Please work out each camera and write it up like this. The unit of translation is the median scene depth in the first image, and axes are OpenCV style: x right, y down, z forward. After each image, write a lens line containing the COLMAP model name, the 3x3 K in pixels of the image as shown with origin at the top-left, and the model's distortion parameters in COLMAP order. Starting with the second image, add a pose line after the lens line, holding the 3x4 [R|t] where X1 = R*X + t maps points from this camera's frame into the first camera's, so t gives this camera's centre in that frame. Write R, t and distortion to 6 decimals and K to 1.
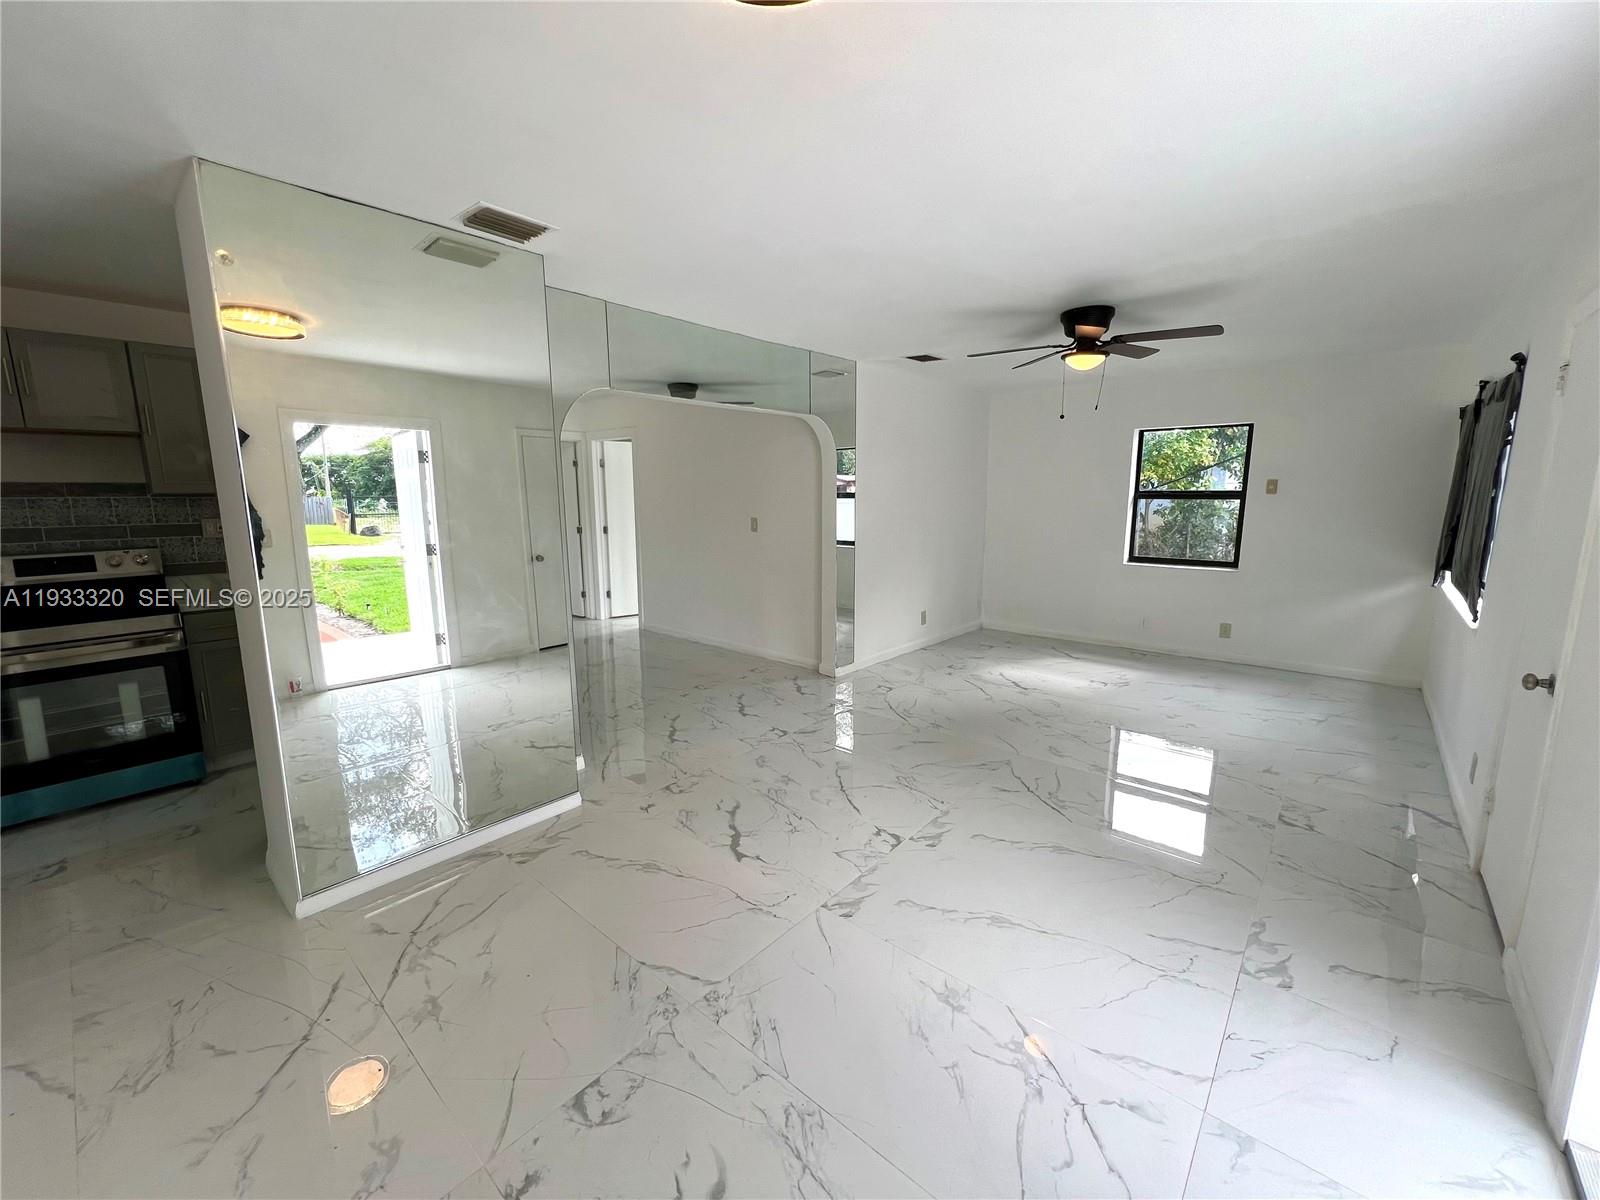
lens RADIAL K [[642.7, 0, 798.9], [0, 642.7, 593.6], [0, 0, 1]] dist [-0.003811, 0.000649]
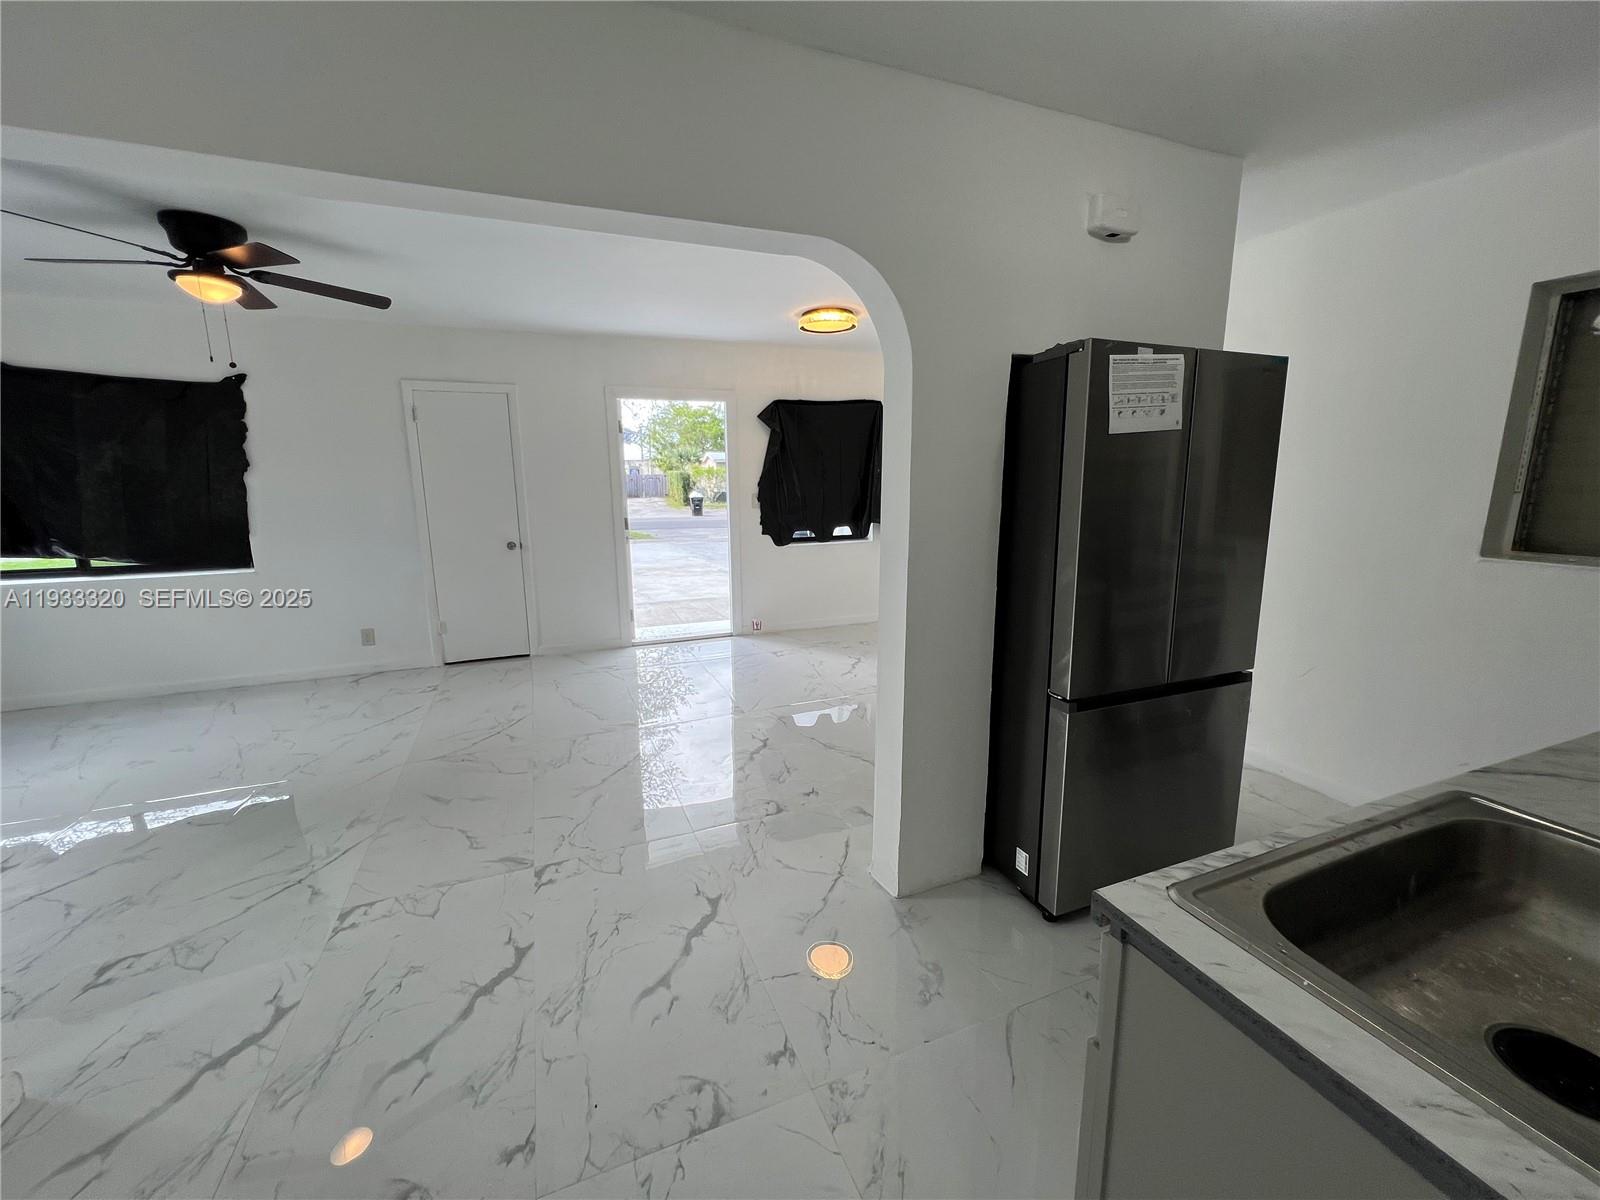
lens RADIAL K [[642.7, 0, 797.2], [0, 642.7, 595.4], [0, 0, 1]] dist [-0.003811, 0.000649]
pose [[-0.889656, -0.075015, 0.450427, -0.397819], [0.083279, 0.943216, 0.321572, -0.159075], [-0.448972, 0.323600, -0.832891, 1.089534]]
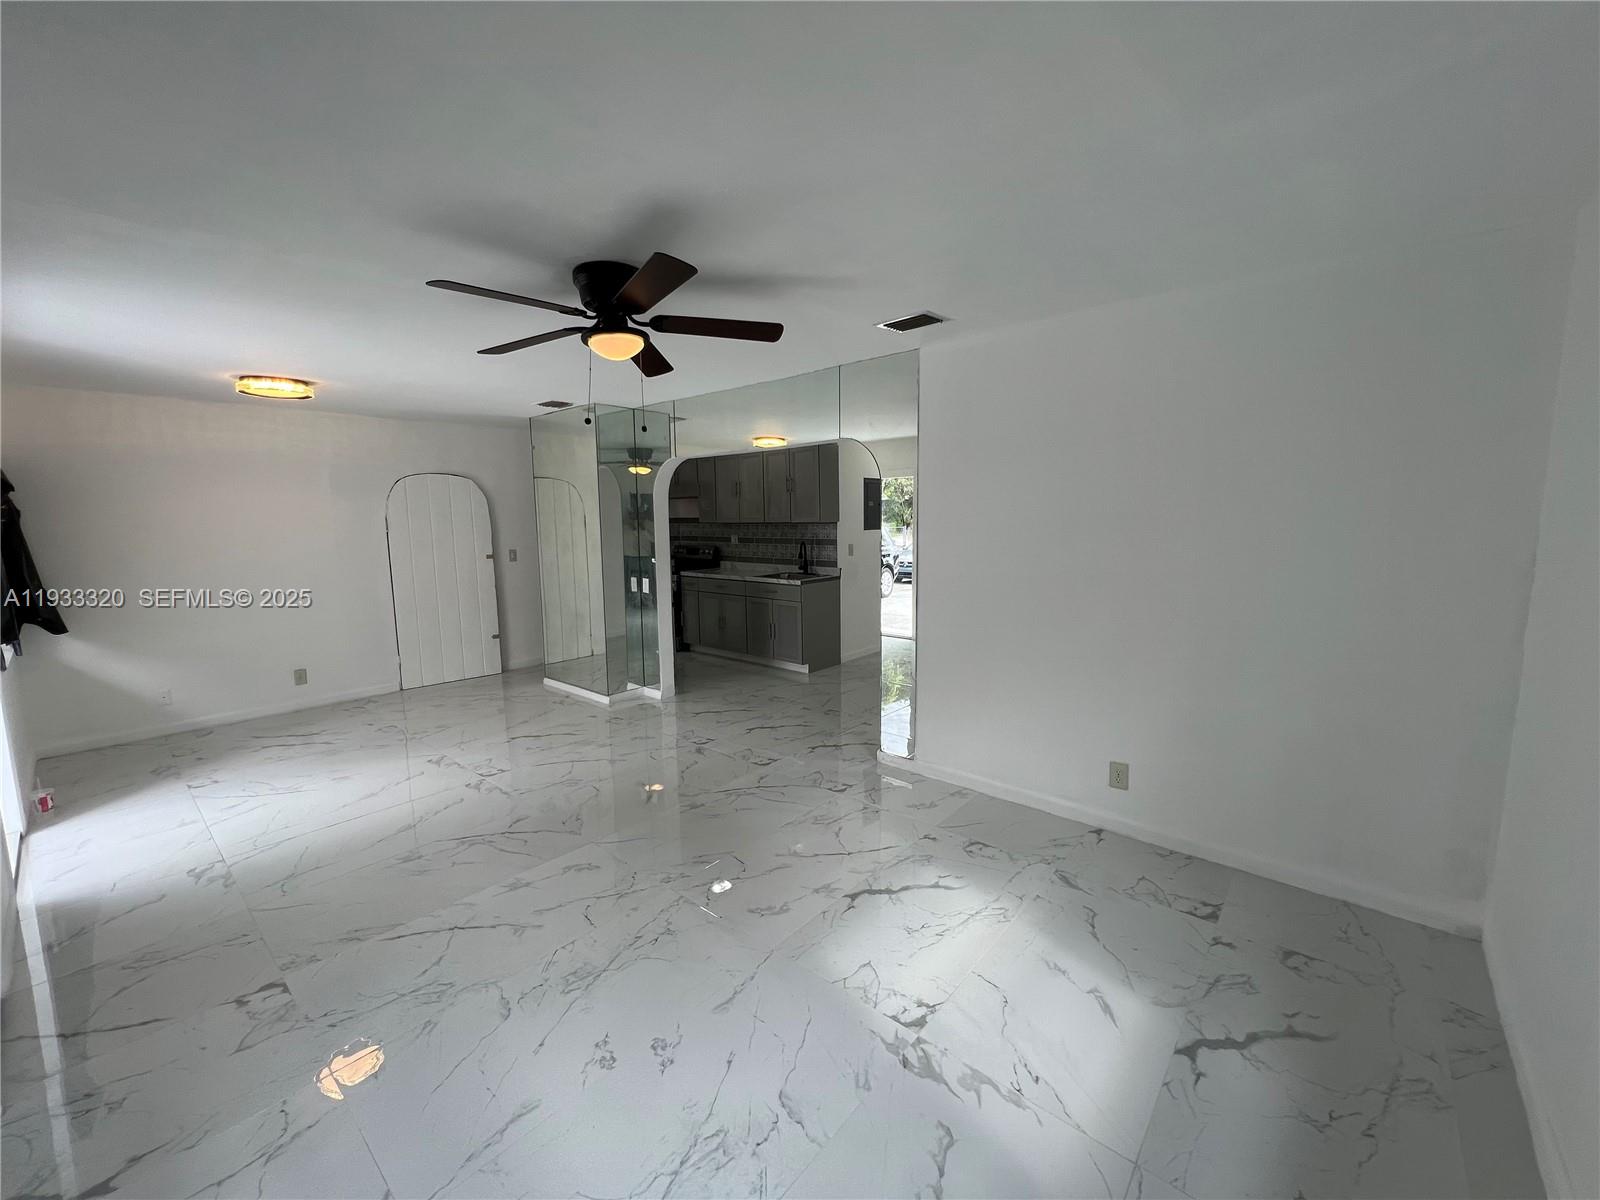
lens RADIAL K [[642.7, 0, 793.6], [0, 642.7, 594.1], [0, 0, 1]] dist [-0.003811, 0.000649]
pose [[-0.006120, 0.123854, -0.992282, 0.874123], [-0.145294, 0.981660, 0.123424, -0.164586], [0.989370, 0.144928, 0.011988, 0.925508]]
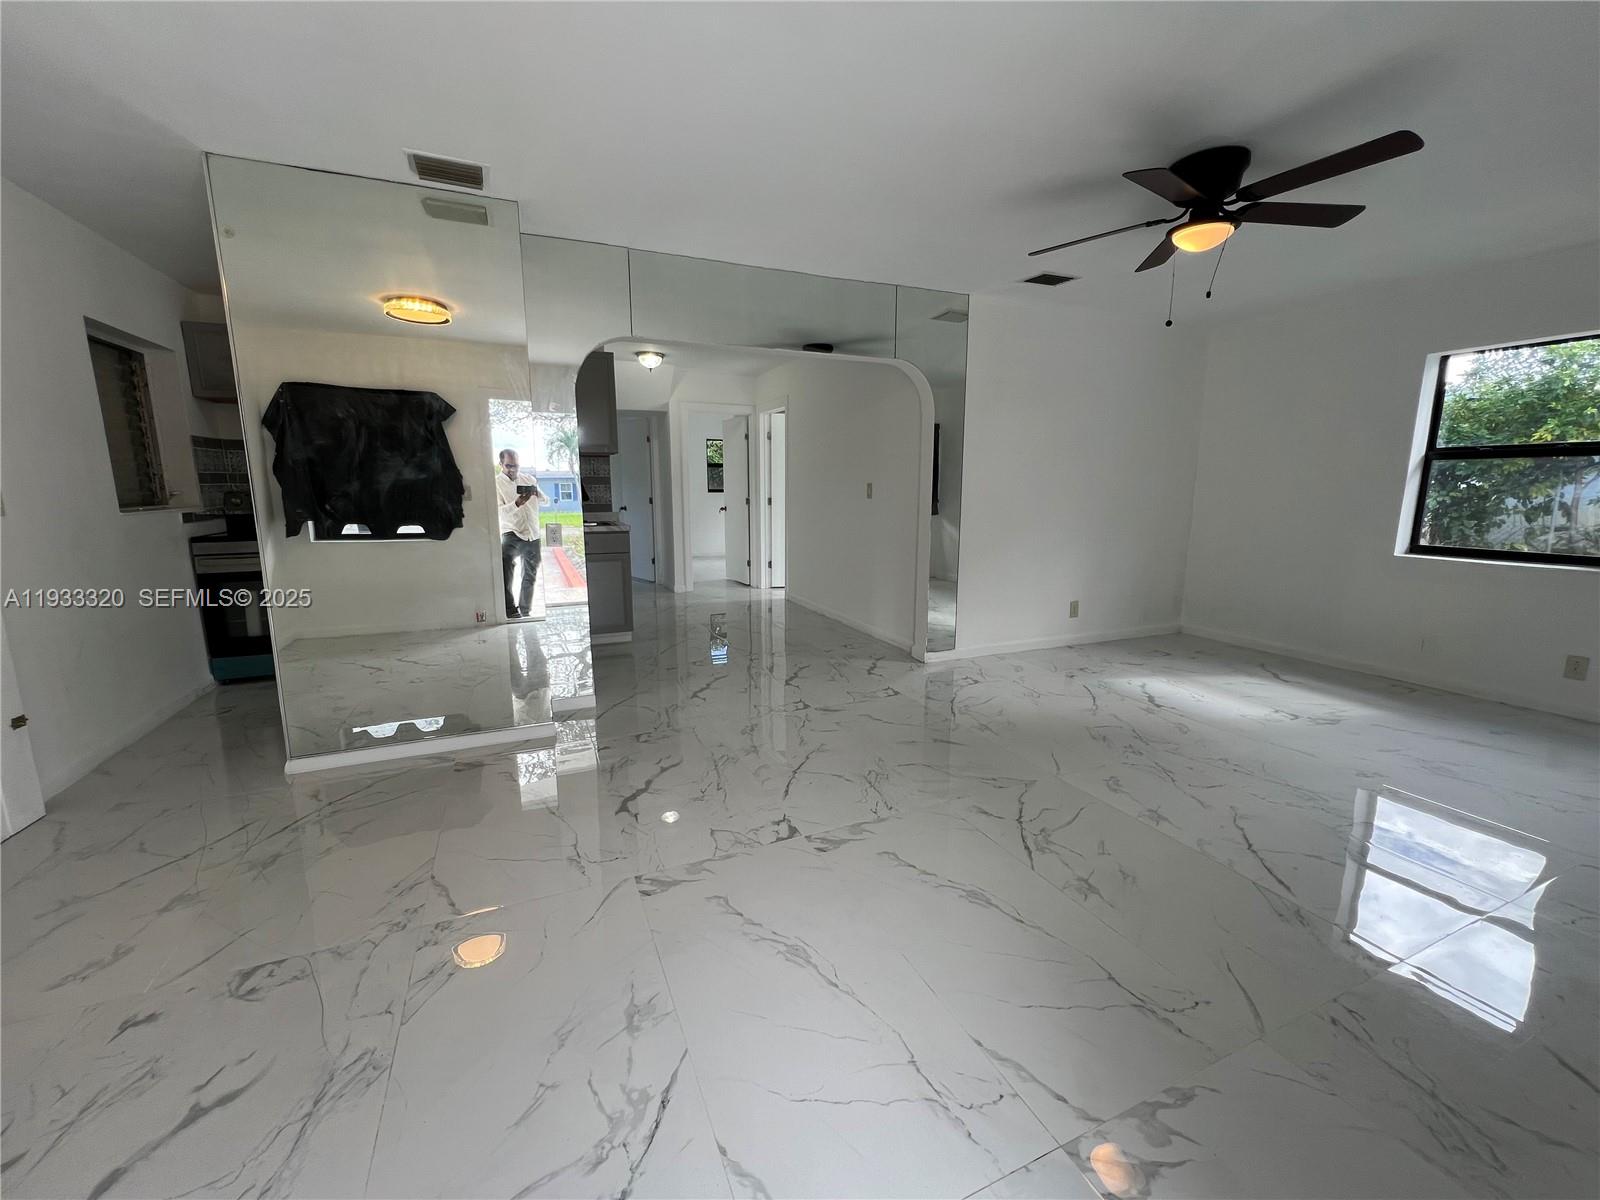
lens RADIAL K [[642.7, 0, 798.4], [0, 642.7, 595.2], [0, 0, 1]] dist [-0.003811, 0.000649]
pose [[0.902728, 0.076132, -0.423422, 0.285683], [-0.071208, 0.997083, 0.027463, 0.028770], [0.424278, 0.005359, 0.905516, 0.142310]]
